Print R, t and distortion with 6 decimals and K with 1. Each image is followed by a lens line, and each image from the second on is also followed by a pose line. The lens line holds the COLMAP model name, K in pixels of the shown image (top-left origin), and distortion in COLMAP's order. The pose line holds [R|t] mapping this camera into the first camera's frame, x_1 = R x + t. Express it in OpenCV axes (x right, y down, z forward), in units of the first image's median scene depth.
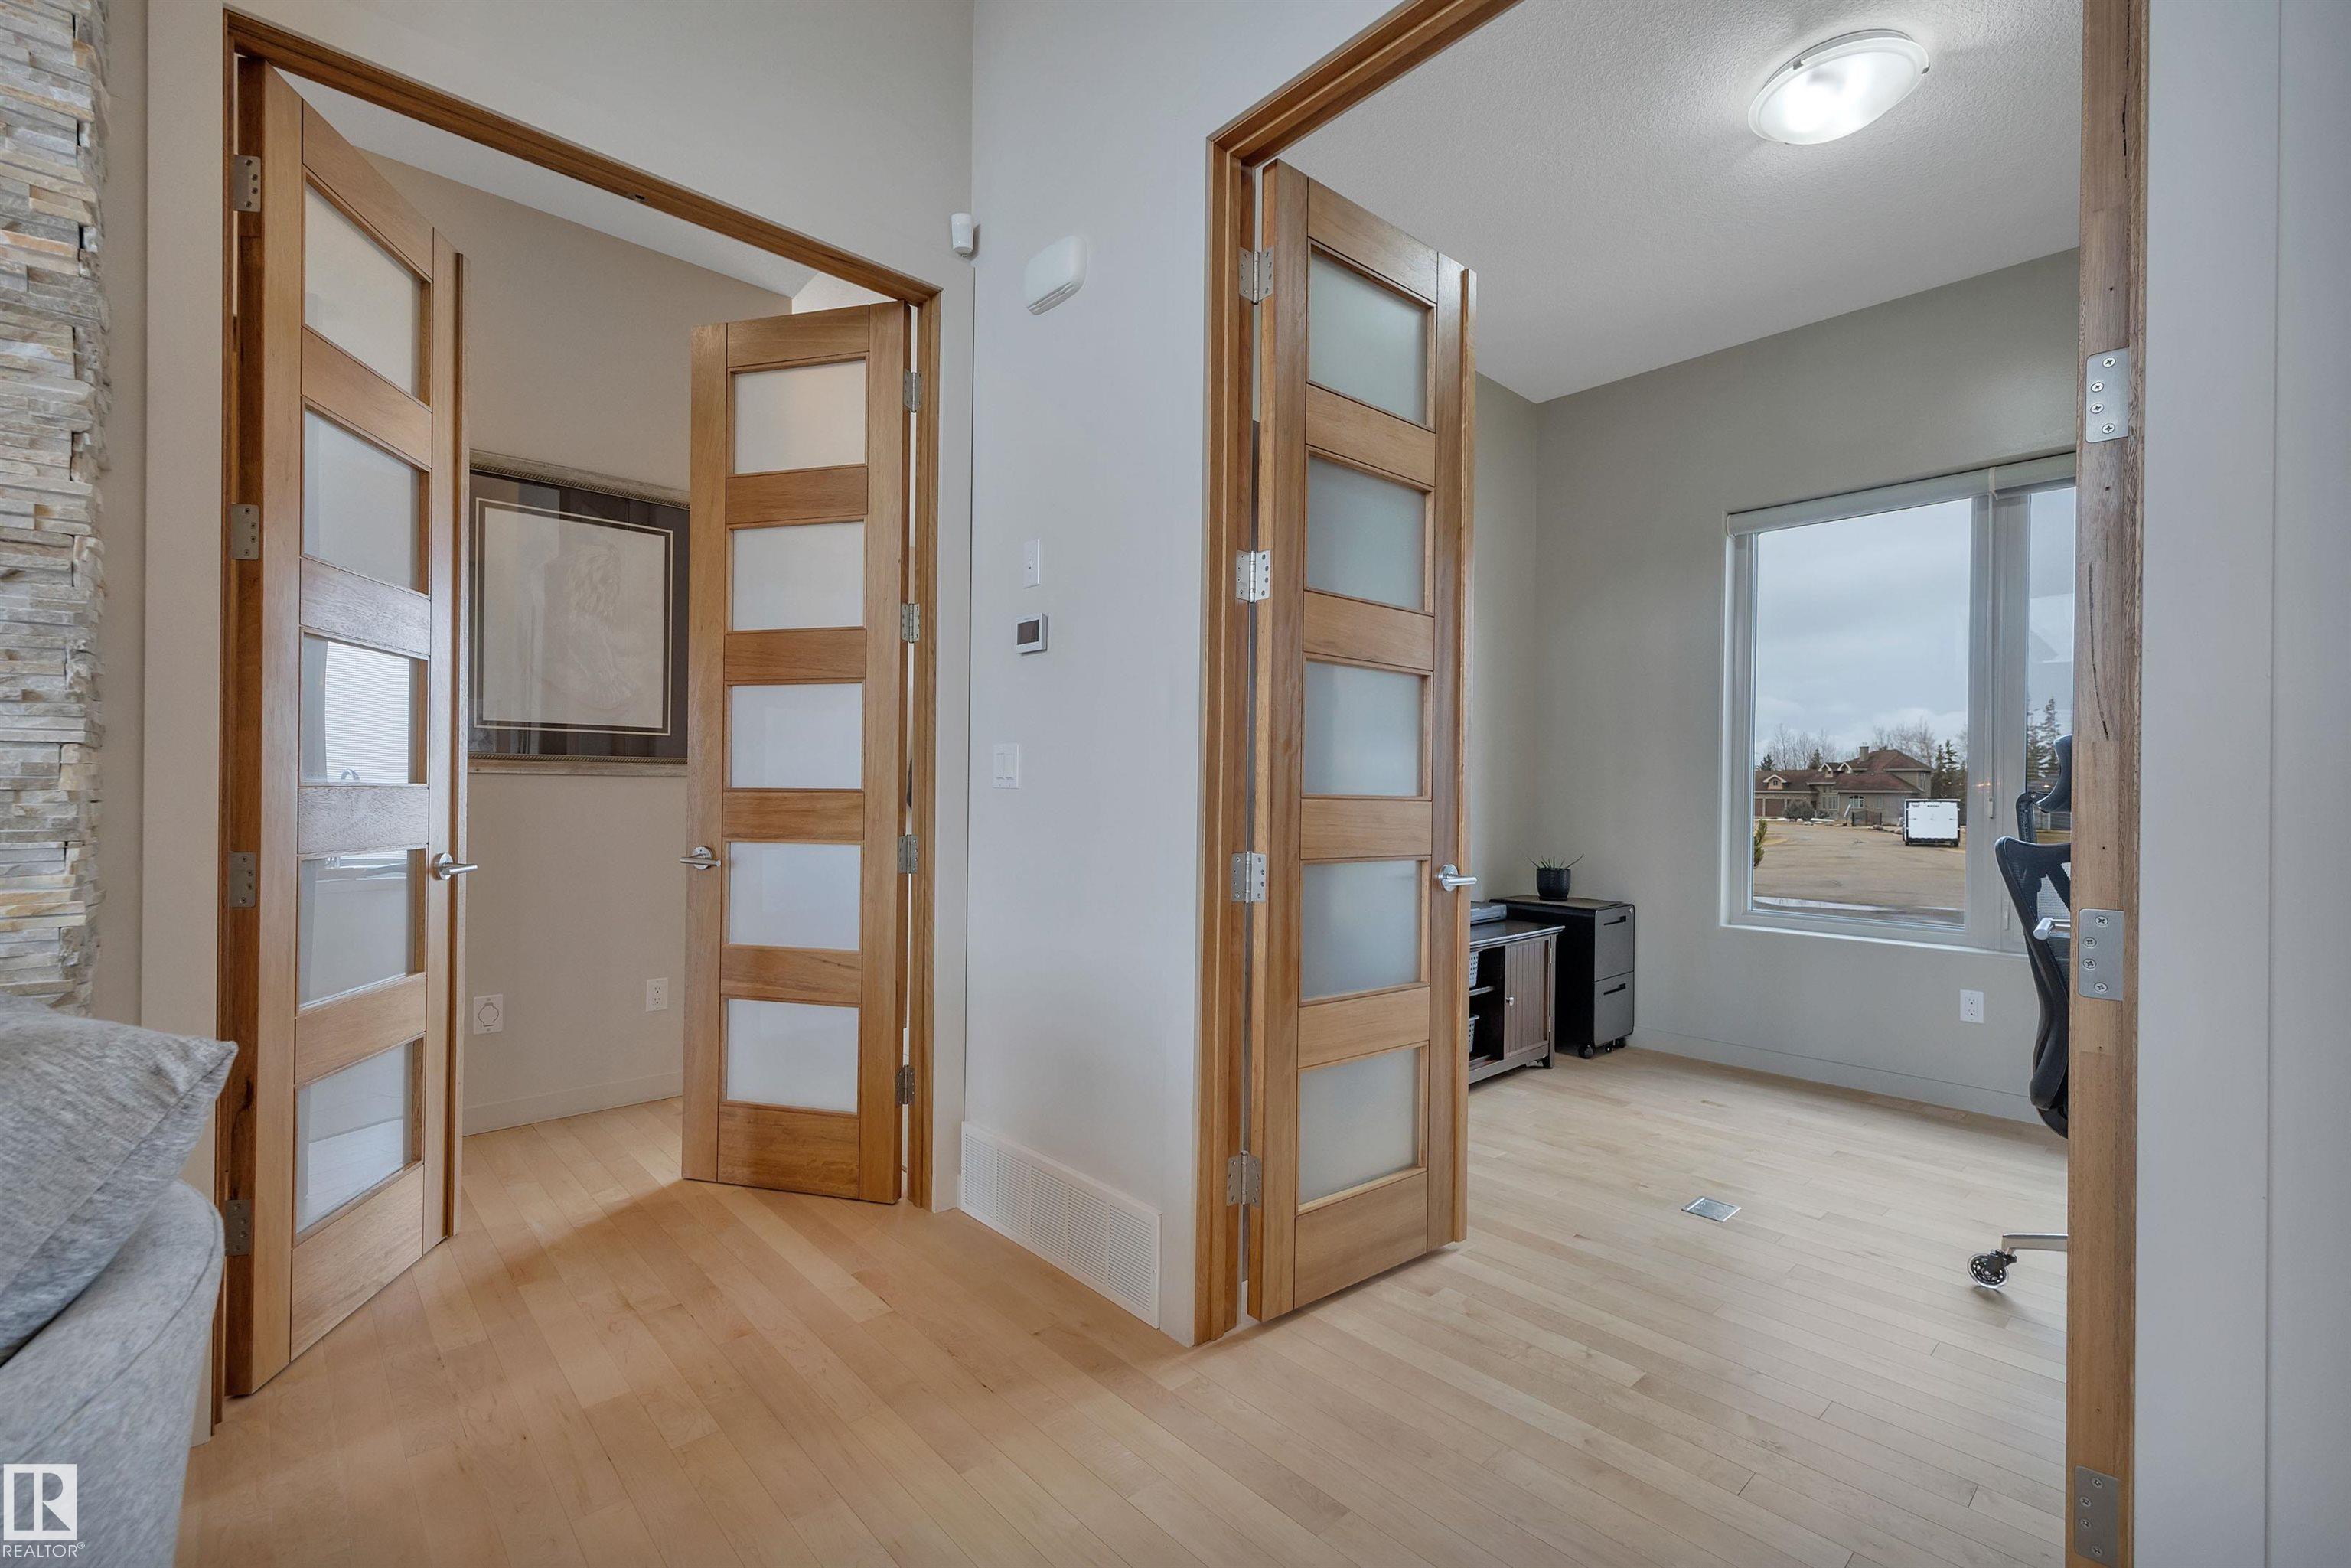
lens RADIAL K [[1028.8, 0, 1153.1], [0, 1028.8, 787.8], [0, 0, 1]] dist [0.000515, -0.000369]
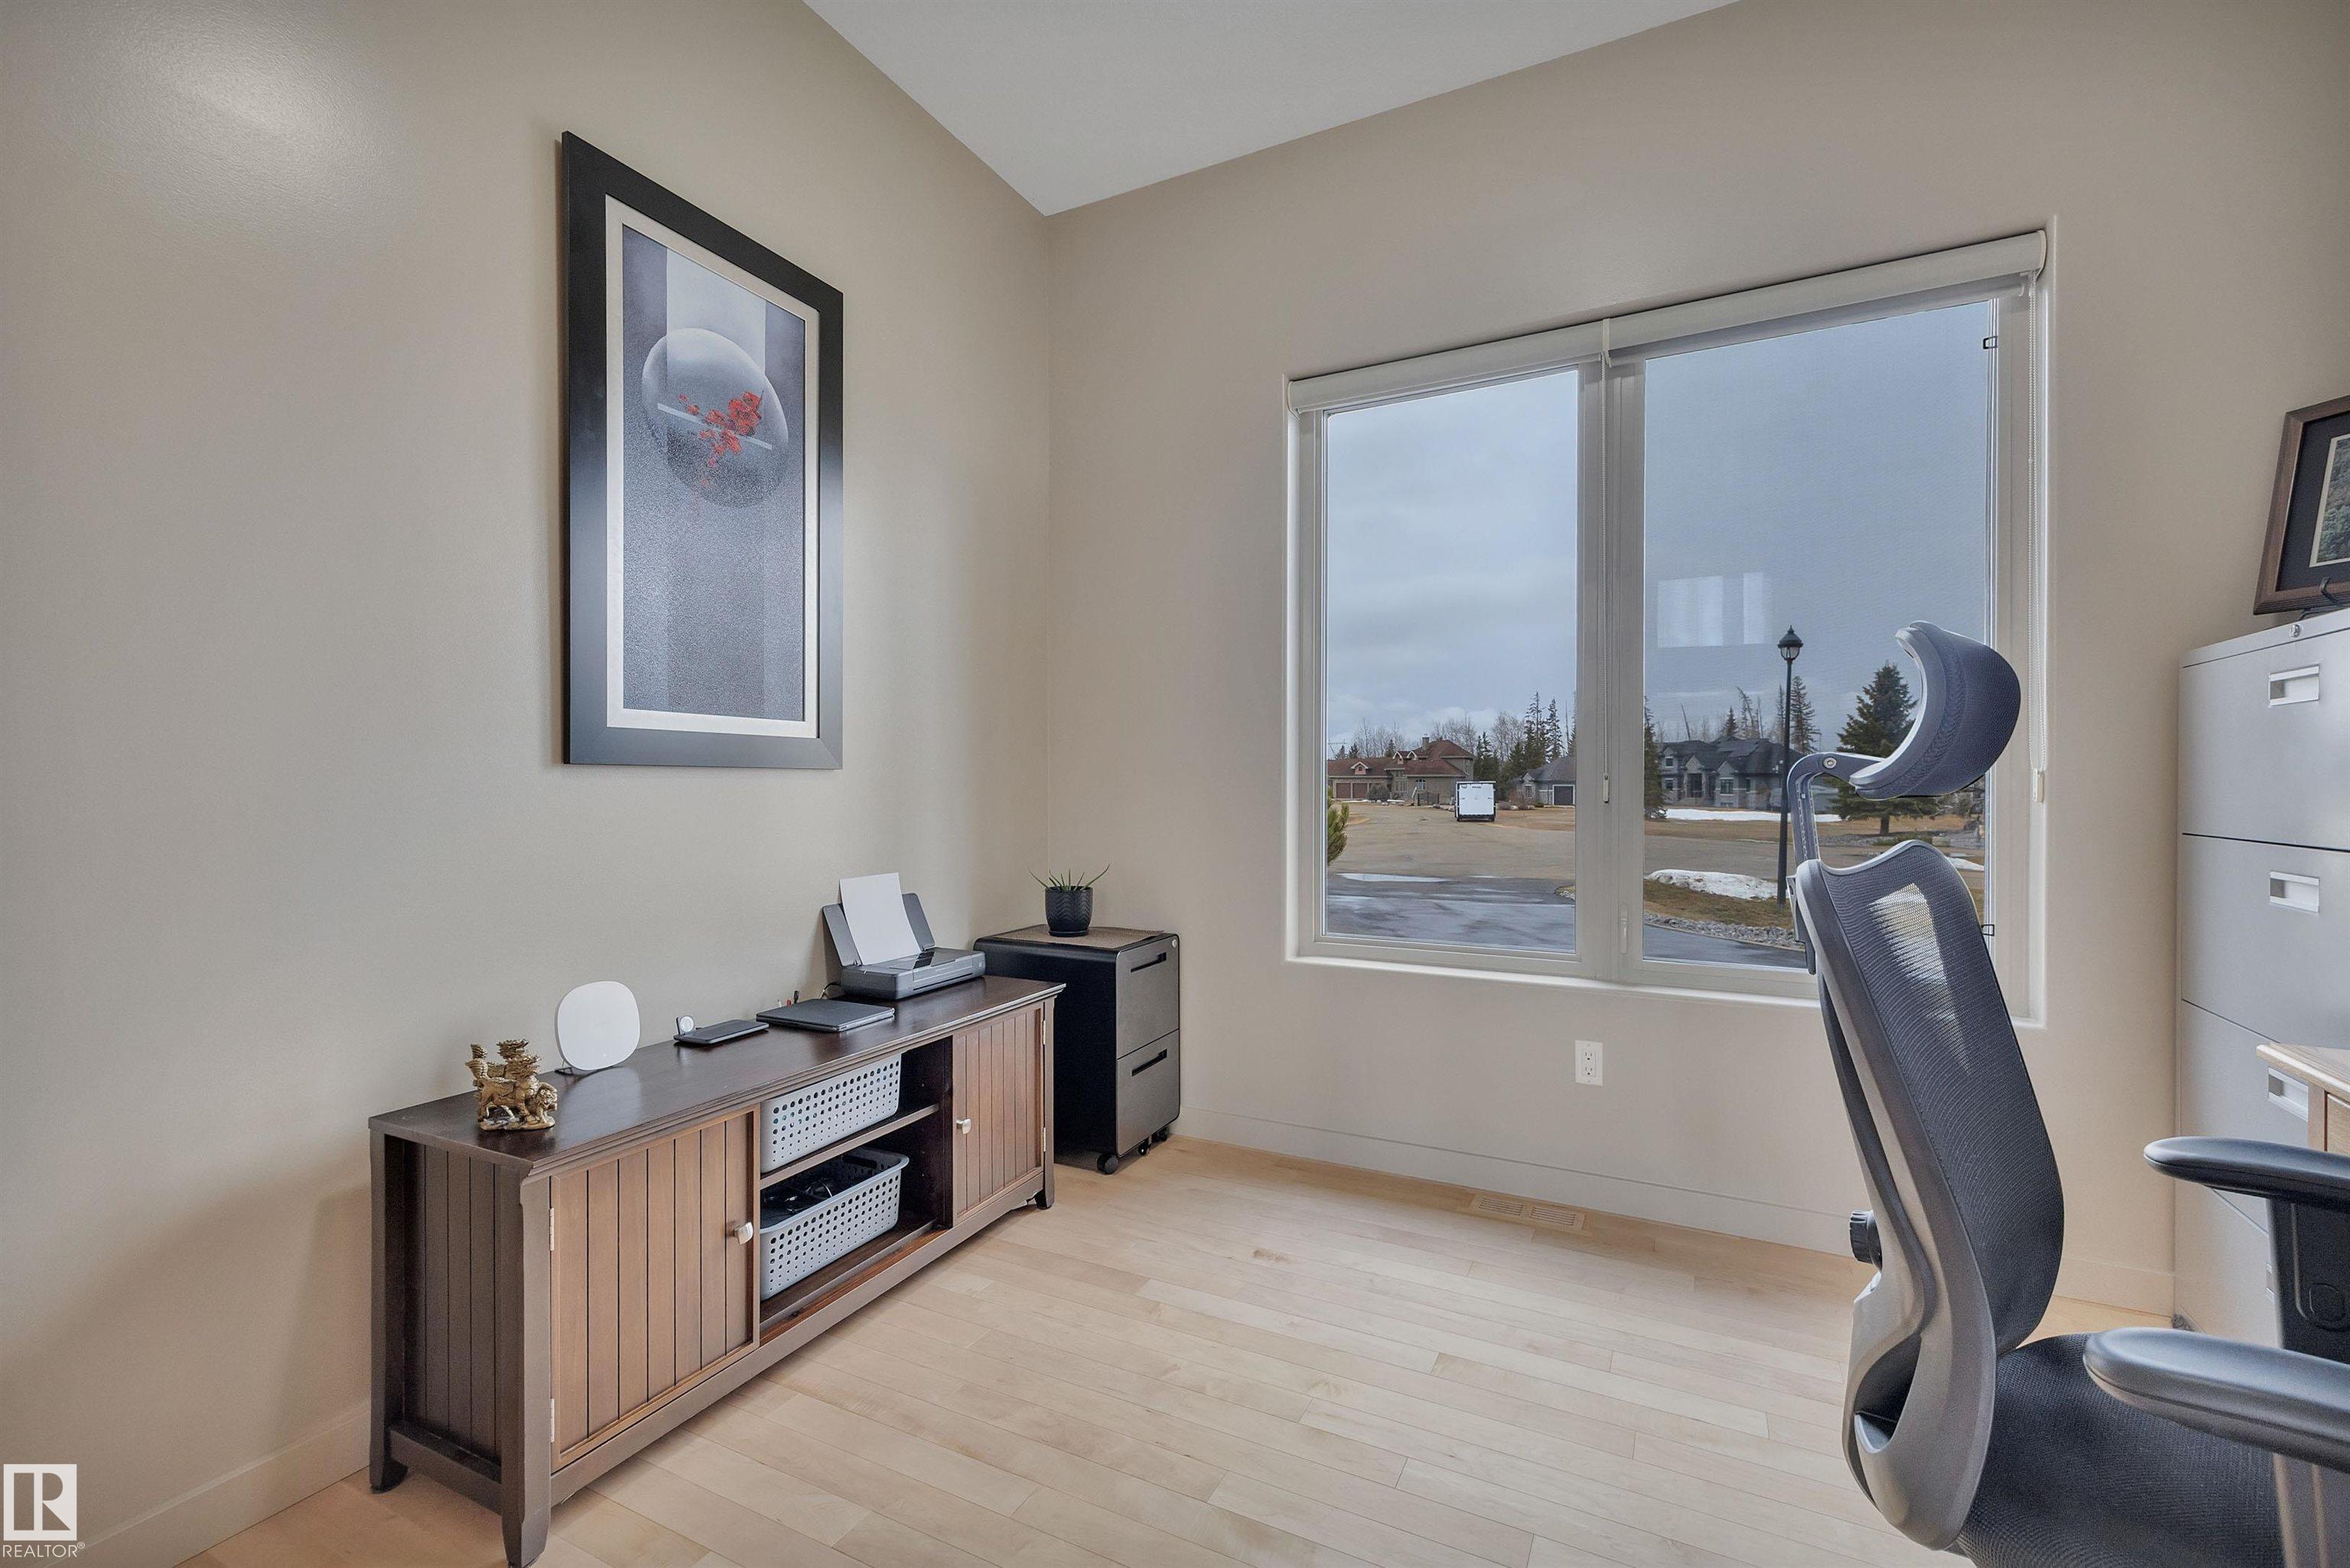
lens RADIAL K [[1028.3, 0, 1184.6], [0, 1028.3, 782.5], [0, 0, 1]] dist [0.000515, -0.000369]
pose [[0.930578, -0.012458, 0.365882, 0.218914], [0.010678, 0.999919, 0.006886, 0.005600], [-0.365938, -0.002501, 0.930636, 0.350891]]
